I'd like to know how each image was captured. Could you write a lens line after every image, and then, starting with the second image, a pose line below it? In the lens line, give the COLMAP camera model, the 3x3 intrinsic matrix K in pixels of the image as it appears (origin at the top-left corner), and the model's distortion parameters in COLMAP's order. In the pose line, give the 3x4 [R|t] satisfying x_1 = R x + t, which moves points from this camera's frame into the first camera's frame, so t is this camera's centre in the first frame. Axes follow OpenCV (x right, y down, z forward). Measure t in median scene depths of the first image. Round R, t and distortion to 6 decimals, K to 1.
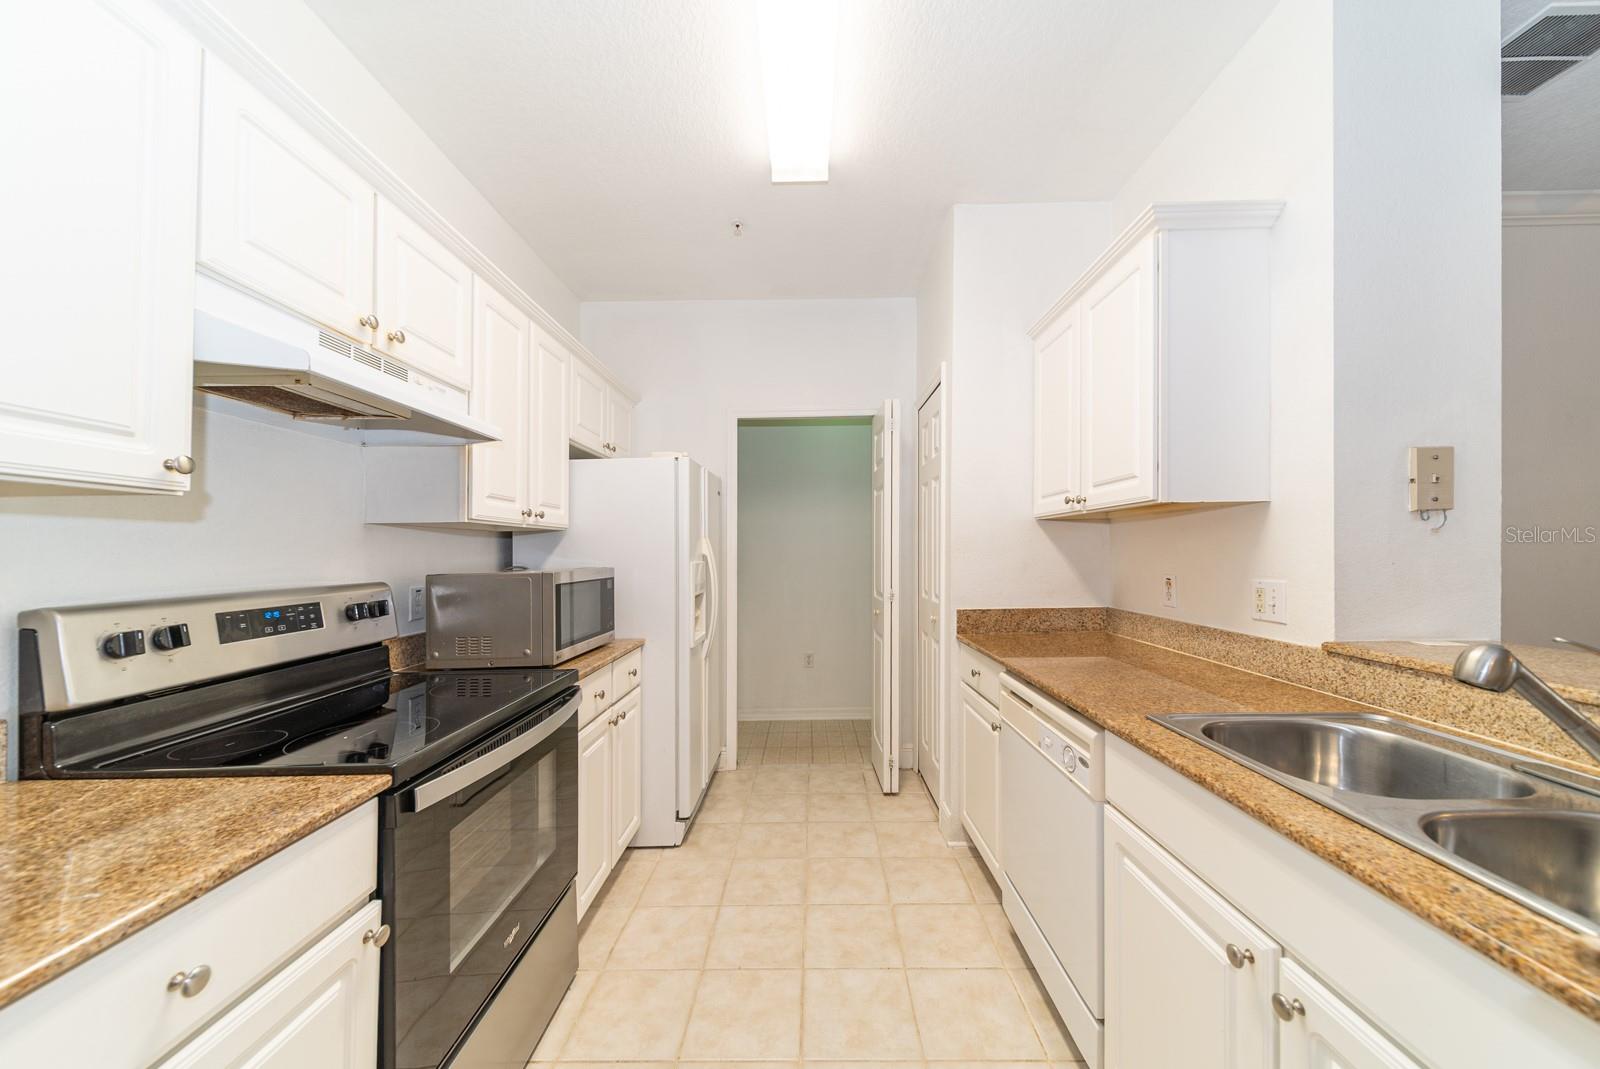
lens RADIAL K [[568.8, 0, 805.3], [0, 568.8, 549.1], [0, 0, 1]] dist [0.001884, -0.000166]
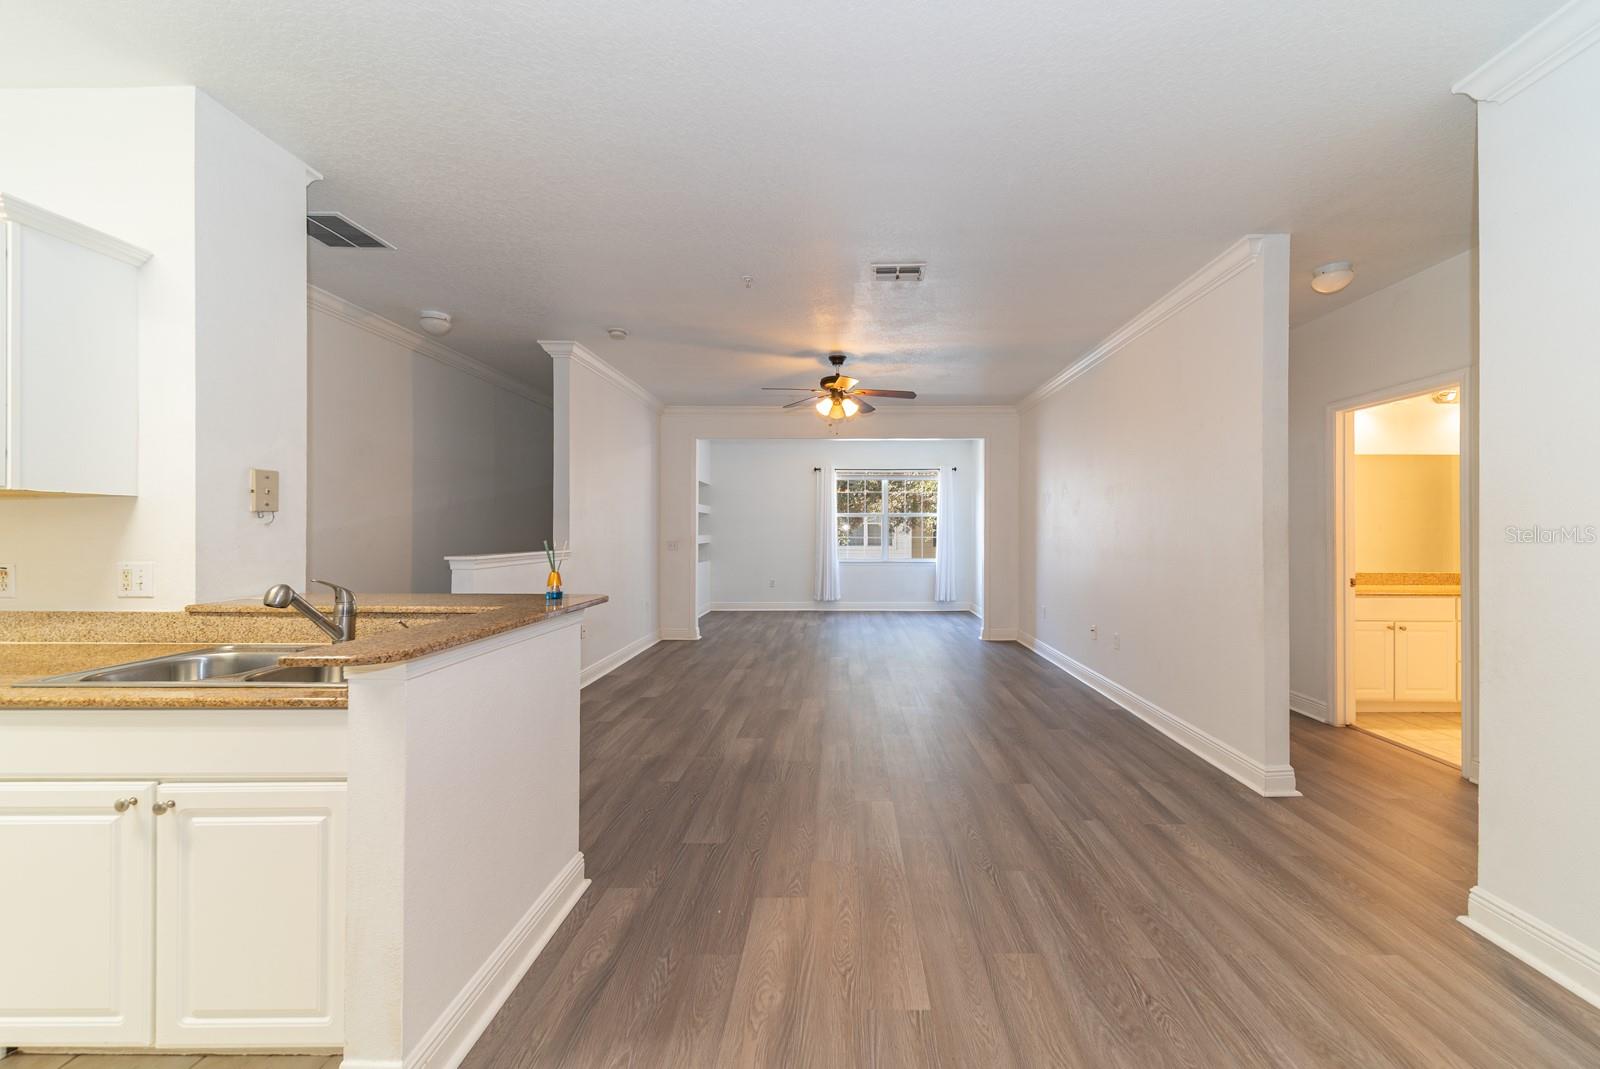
lens RADIAL K [[593.7, 0, 839.7], [0, 593.7, 538.7], [0, 0, 1]] dist [0.003515, -0.000135]
pose [[-0.001162, 0.001827, 0.999998, -0.495978], [-0.001903, 0.999997, -0.001829, 0.004736], [-0.999998, -0.001906, -0.001158, -0.536315]]
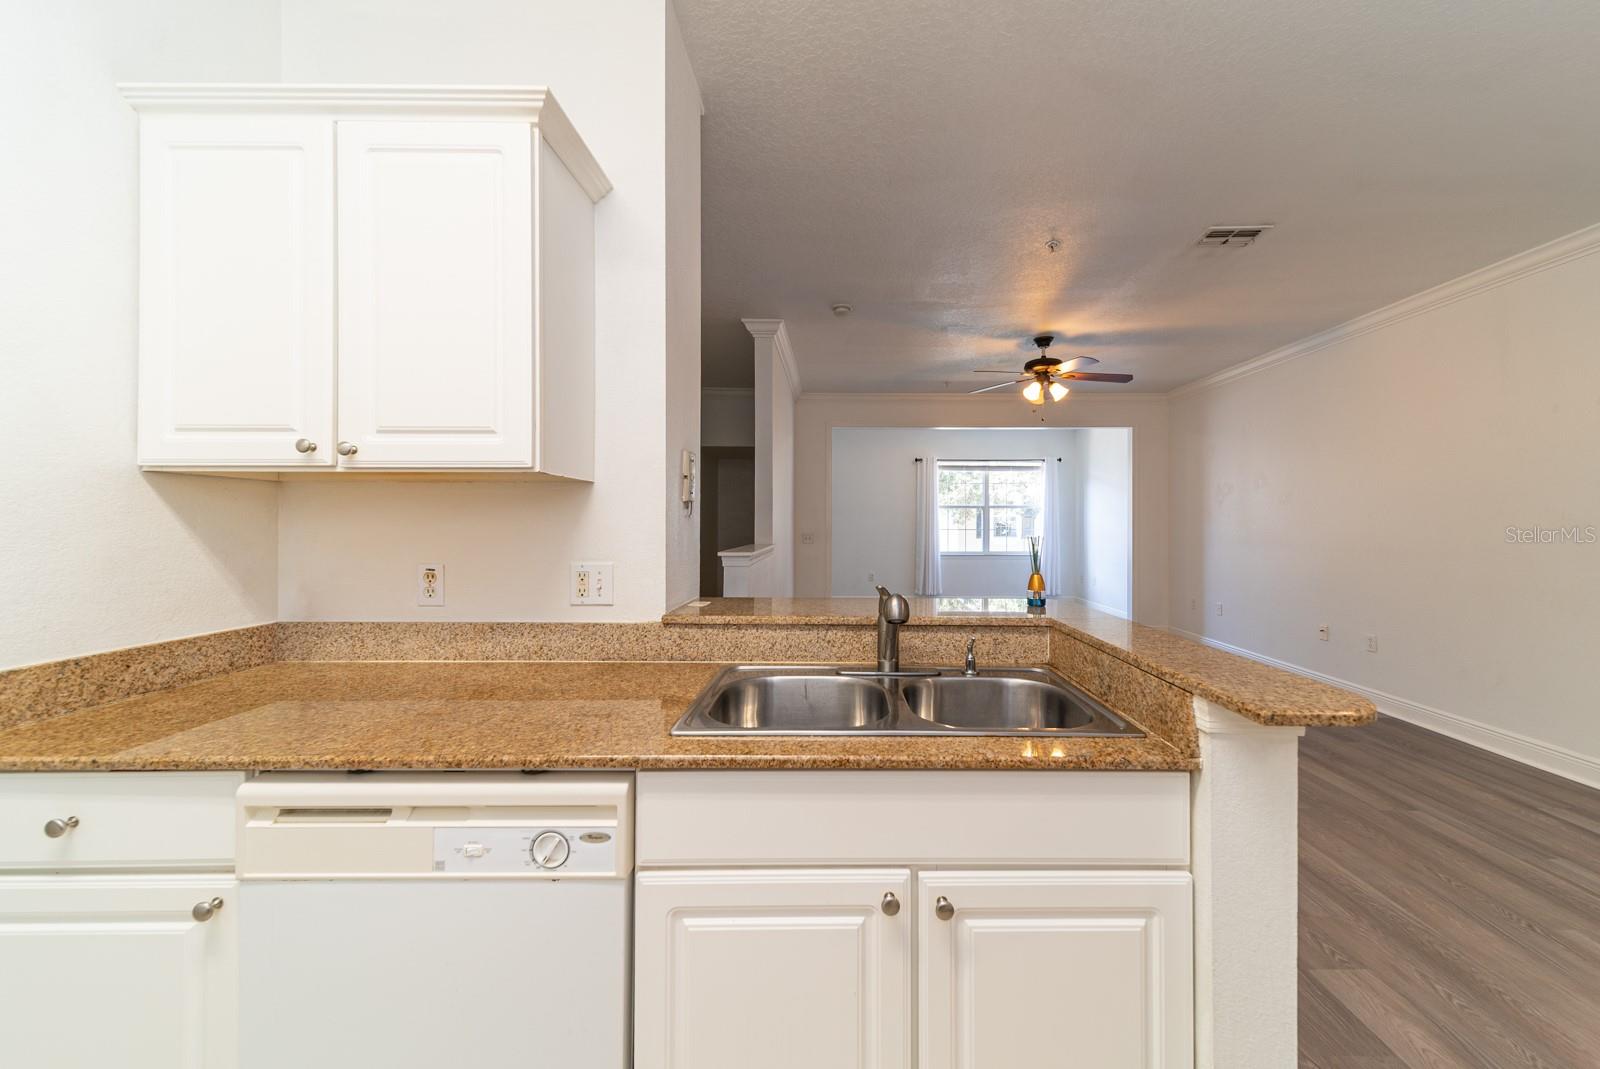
lens RADIAL K [[584.3, 0, 837.8], [0, 584.3, 531.1], [0, 0, 1]] dist [0.010325, -0.000362]
pose [[-0.007531, 0.000957, 0.999971, -0.219774], [-0.003008, 0.999995, -0.000980, -0.000181], [-0.999967, -0.003015, -0.007528, 0.670116]]
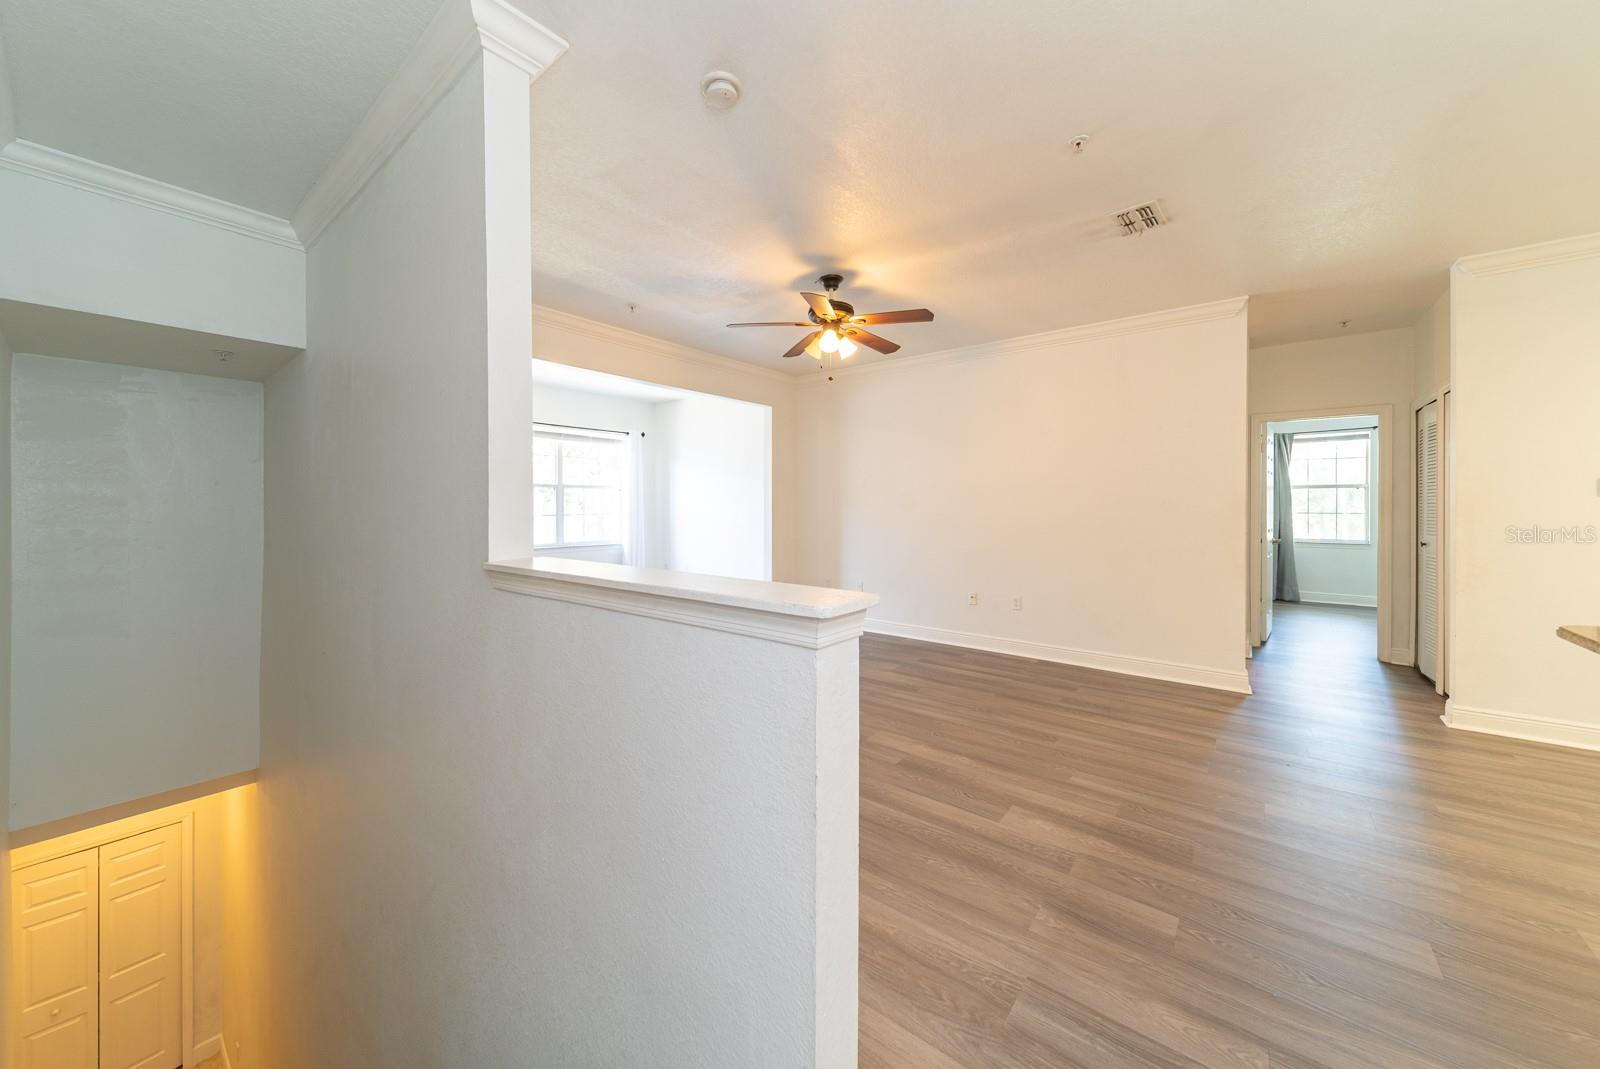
lens RADIAL K [[574.4, 0, 798.7], [0, 574.4, 511.6], [0, 0, 1]] dist [0.001116, 0.000034]
pose [[-0.779689, 0.008277, 0.626113, 1.545050], [0.011055, 0.999939, 0.000547, -0.033326], [-0.626070, 0.007349, -0.779732, 1.601454]]
